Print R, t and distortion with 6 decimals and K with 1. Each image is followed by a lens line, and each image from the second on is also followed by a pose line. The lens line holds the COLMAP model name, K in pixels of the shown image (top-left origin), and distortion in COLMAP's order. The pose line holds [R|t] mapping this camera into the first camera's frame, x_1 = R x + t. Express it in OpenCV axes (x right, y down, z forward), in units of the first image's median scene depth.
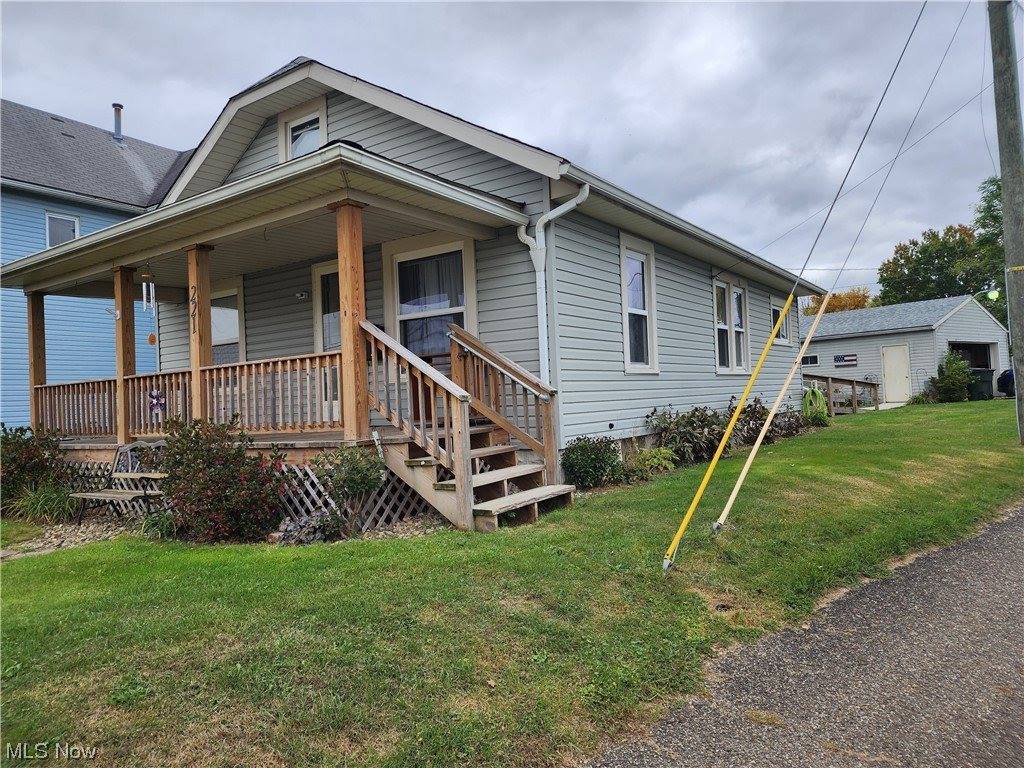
lens RADIAL K [[747.2, 0, 478.3], [0, 747.2, 382.9], [0, 0, 1]] dist [0.008707, 0.000865]
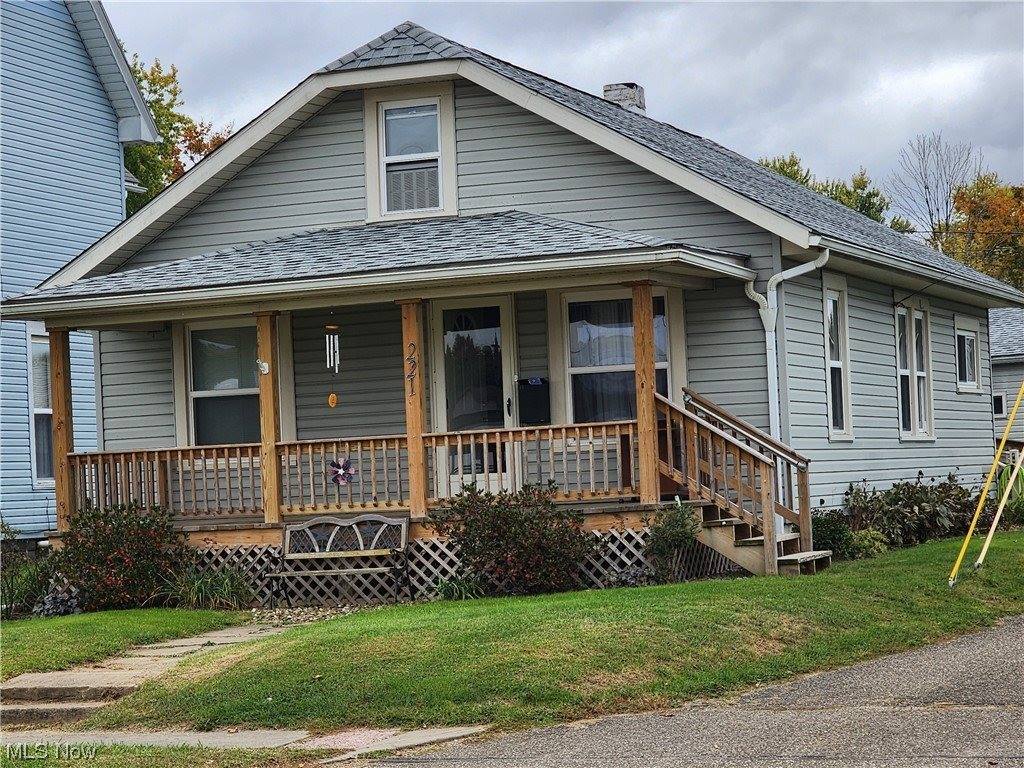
lens RADIAL K [[2718.4, 0, 512.0], [0, 2718.4, 384.0], [0, 0, 1]] dist [-0.689675, 10.912180]
pose [[0.966742, 0.010129, 0.255552, -0.997953], [-0.003241, 0.999620, -0.027359, 0.008330], [-0.255732, 0.025621, 0.966408, -1.987575]]
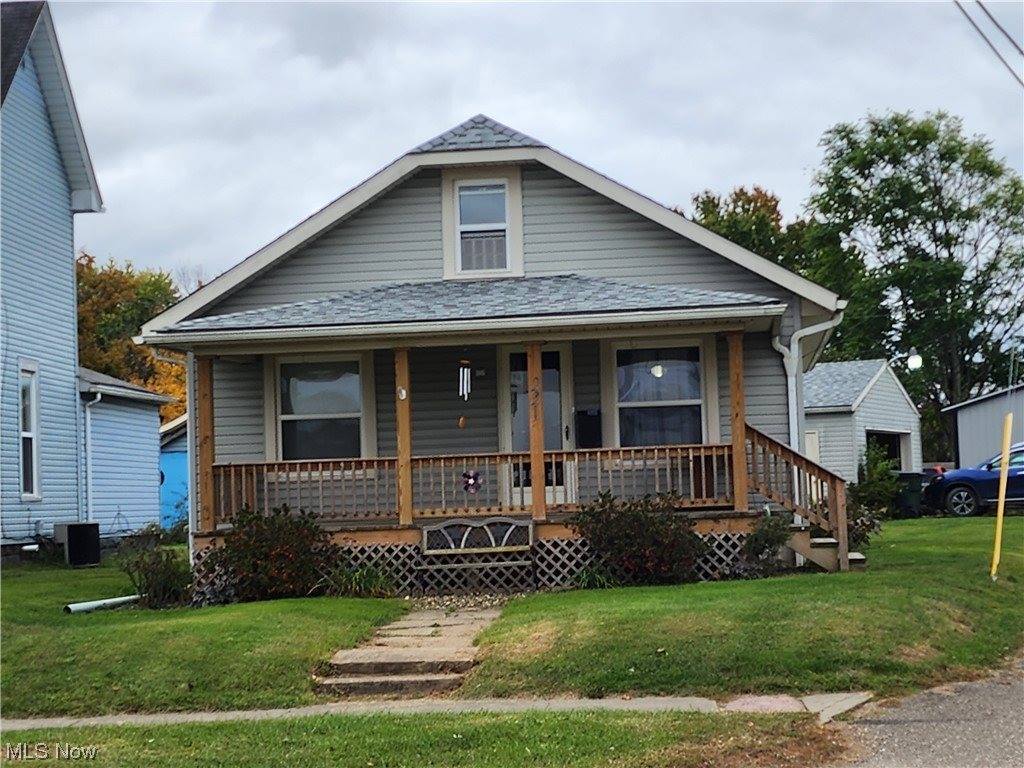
lens RADIAL K [[2034.6, 0, 512.0], [0, 2034.6, 384.0], [0, 0, 1]] dist [0.319976, 0.042311]
pose [[0.881157, 0.044269, 0.470746, -1.651163], [-0.018912, 0.998110, -0.058463, 0.051777], [-0.472445, 0.042612, 0.880330, -1.463353]]
